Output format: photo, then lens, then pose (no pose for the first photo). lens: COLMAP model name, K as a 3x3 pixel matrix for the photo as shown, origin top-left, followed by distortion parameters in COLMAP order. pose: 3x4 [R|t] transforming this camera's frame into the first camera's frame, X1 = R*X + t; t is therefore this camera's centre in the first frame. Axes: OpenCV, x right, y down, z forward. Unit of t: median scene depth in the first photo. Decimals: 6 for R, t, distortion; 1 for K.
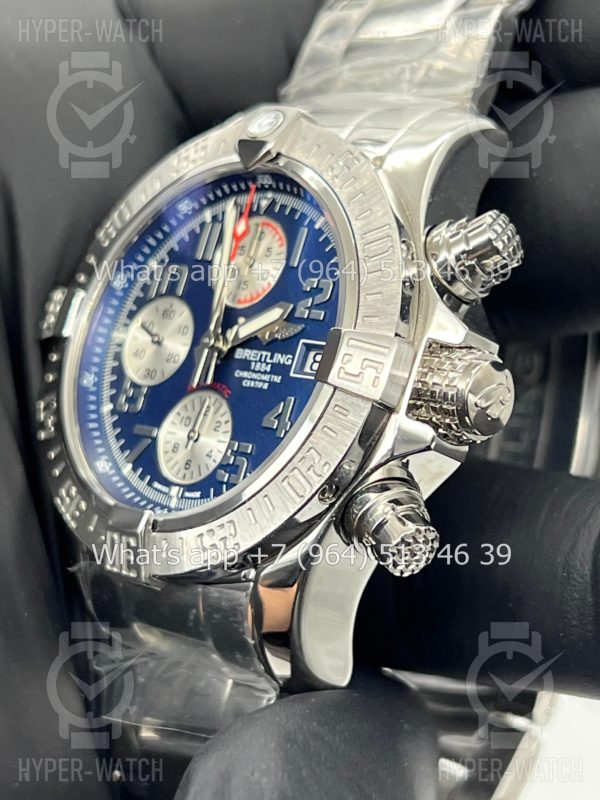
lens RADIAL K [[1846.1, 0, 292.7], [0, 1846.1, 394.2], [0, 0, 1]] dist [0.241270, 0.000000]
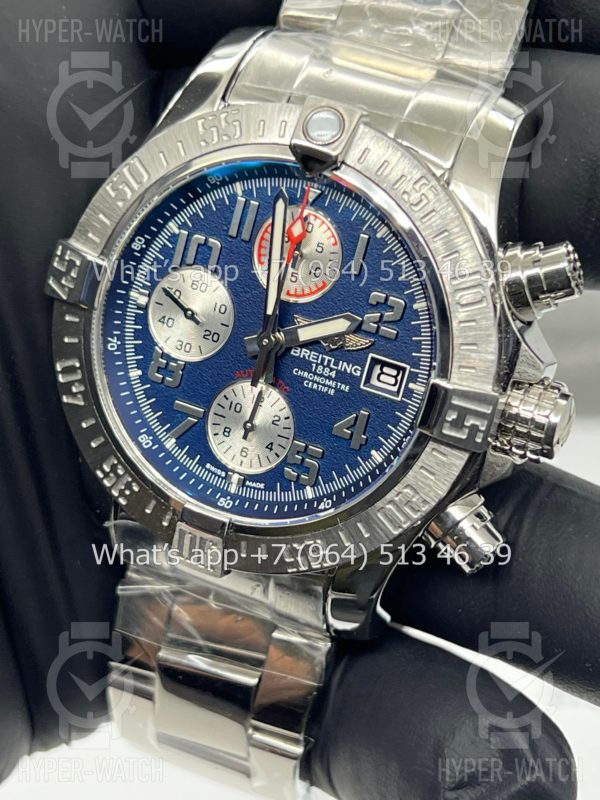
lens RADIAL K [[1846.1, 0, 300.3], [0, 1846.1, 401.8], [0, 0, 1]] dist [0.241270, 0.000000]
pose [[0.934199, -0.106623, 0.340448, -0.384398], [-0.051554, 0.903930, 0.424562, -0.438610], [-0.353009, -0.414177, 0.838953, 0.120166]]
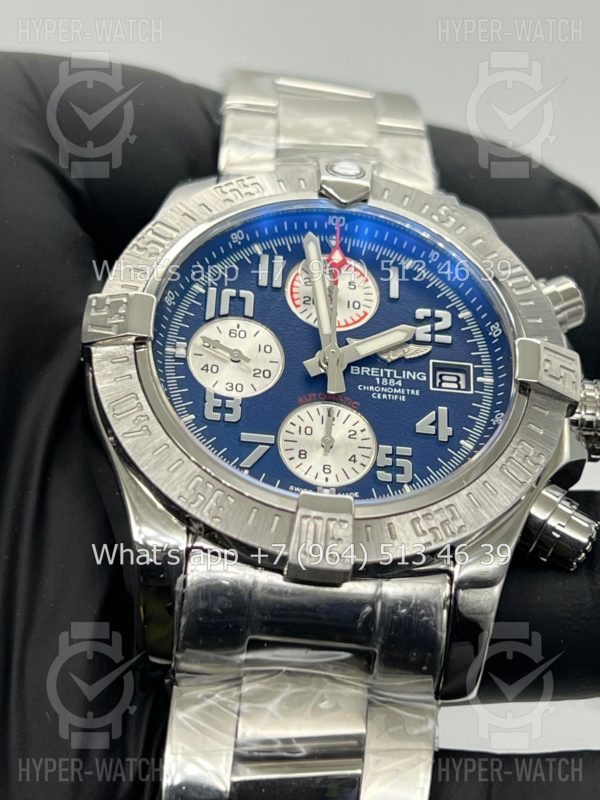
lens RADIAL K [[1846.1, 0, 292.7], [0, 1846.1, 394.6], [0, 0, 1]] dist [0.241270, 0.000000]
pose [[0.652092, 0.175751, 0.737487, -0.806845], [0.036933, 0.964240, -0.262445, 0.259144], [-0.757240, 0.198376, 0.622282, 0.396805]]
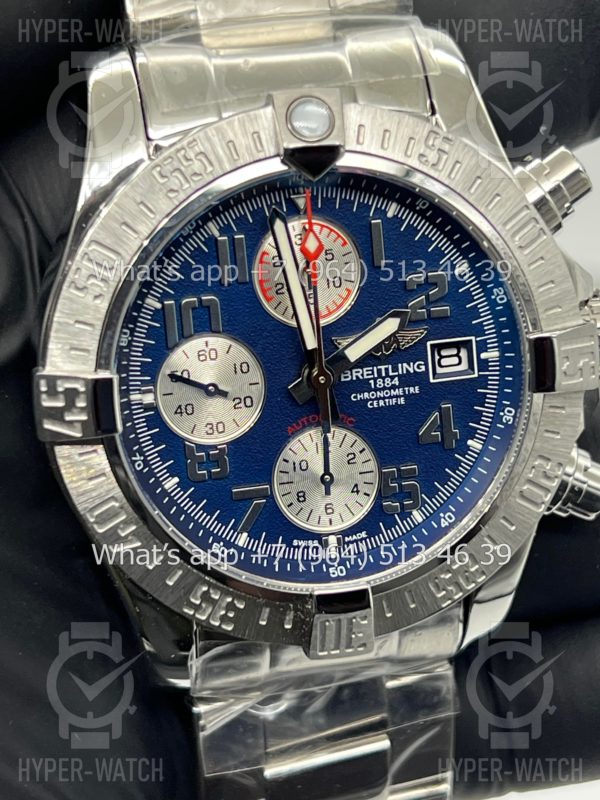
lens RADIAL K [[1846.1, 0, 295.6], [0, 1846.1, 397.2], [0, 0, 1]] dist [0.241270, 0.000000]
pose [[0.552392, -0.459554, 0.695466, -0.675192], [0.131001, 0.871800, 0.472021, -0.442237], [-0.823226, -0.169634, 0.541778, 0.536359]]
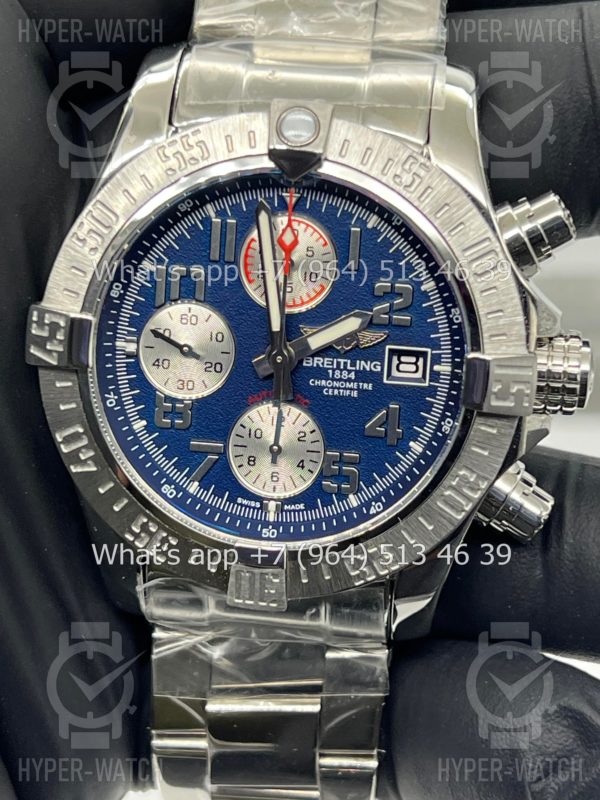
lens RADIAL K [[1846.1, 0, 302.3], [0, 1846.1, 401.1], [0, 0, 1]] dist [0.241270, 0.000000]
pose [[0.788913, -0.308587, 0.531404, -0.572985], [0.072700, 0.905564, 0.417933, -0.423480], [-0.610189, -0.291080, 0.736846, 0.260774]]
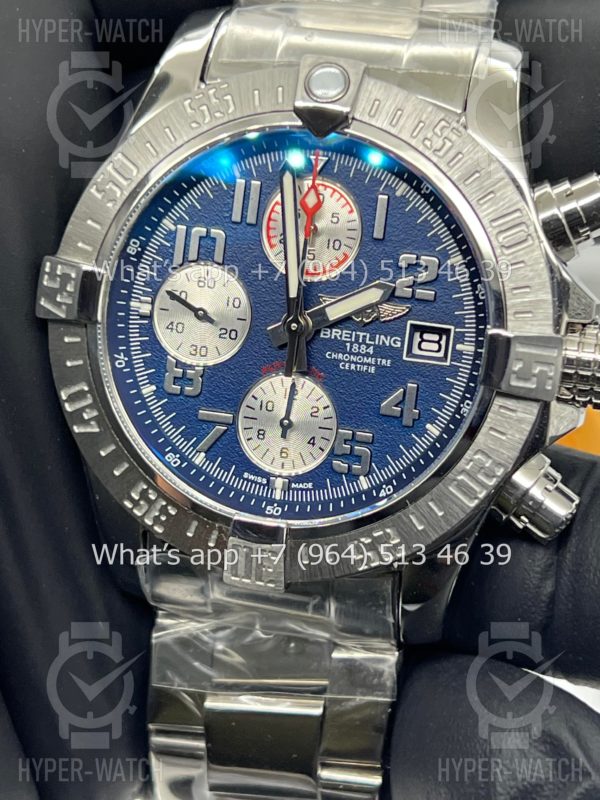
lens RADIAL K [[1846.1, 0, 303.3], [0, 1846.1, 397.9], [0, 0, 1]] dist [0.241270, 0.000000]
pose [[0.851156, -0.213250, 0.479644, -0.507452], [0.042202, 0.938601, 0.342413, -0.320238], [-0.523214, -0.271205, 0.807895, 0.226751]]
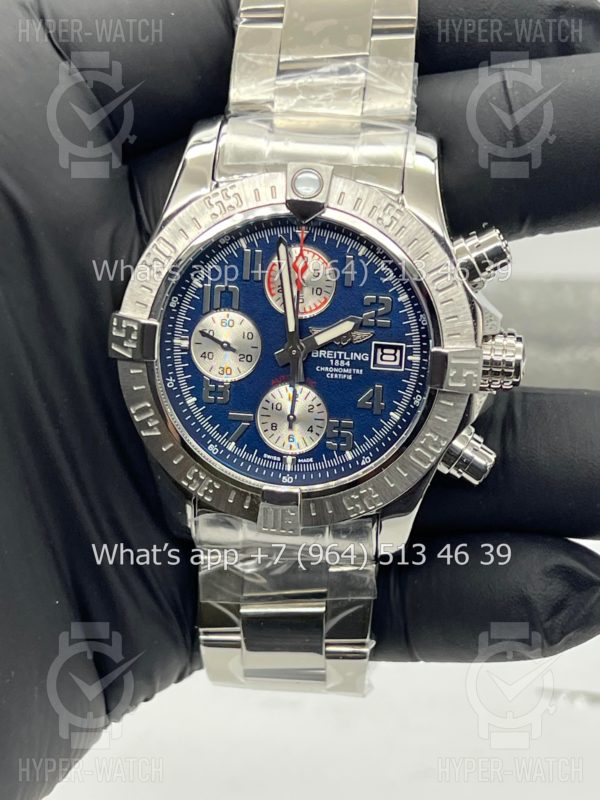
lens RADIAL K [[1846.1, 0, 305.0], [0, 1846.1, 405.0], [0, 0, 1]] dist [0.241270, 0.000000]
pose [[0.786157, -0.329063, 0.523140, -0.763223], [0.077255, 0.892151, 0.445082, -0.597632], [-0.613180, -0.309489, 0.726792, 0.005260]]
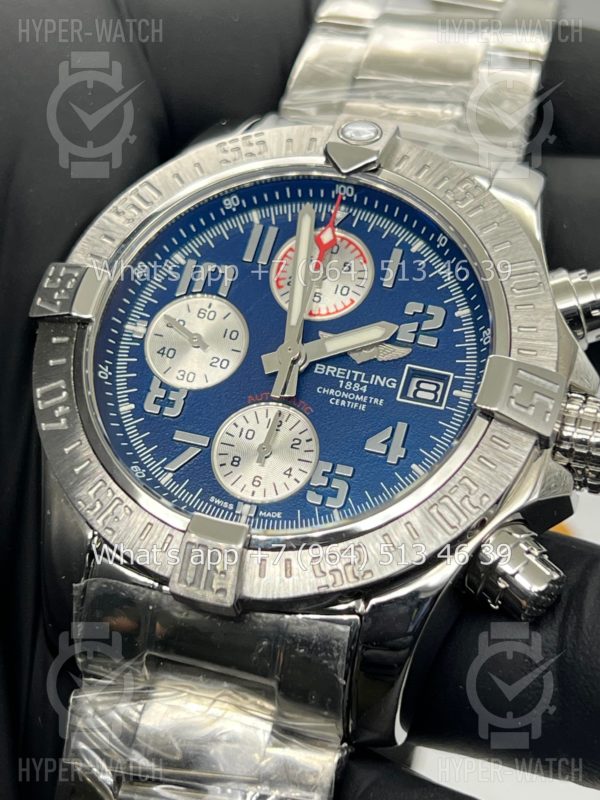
lens RADIAL K [[1846.1, 0, 294.8], [0, 1846.1, 399.7], [0, 0, 1]] dist [0.241270, 0.000000]
pose [[0.854527, 0.152251, 0.496591, -0.498460], [-0.117145, 0.987934, -0.101312, 0.088599], [-0.506024, 0.028401, 0.862052, 0.213636]]
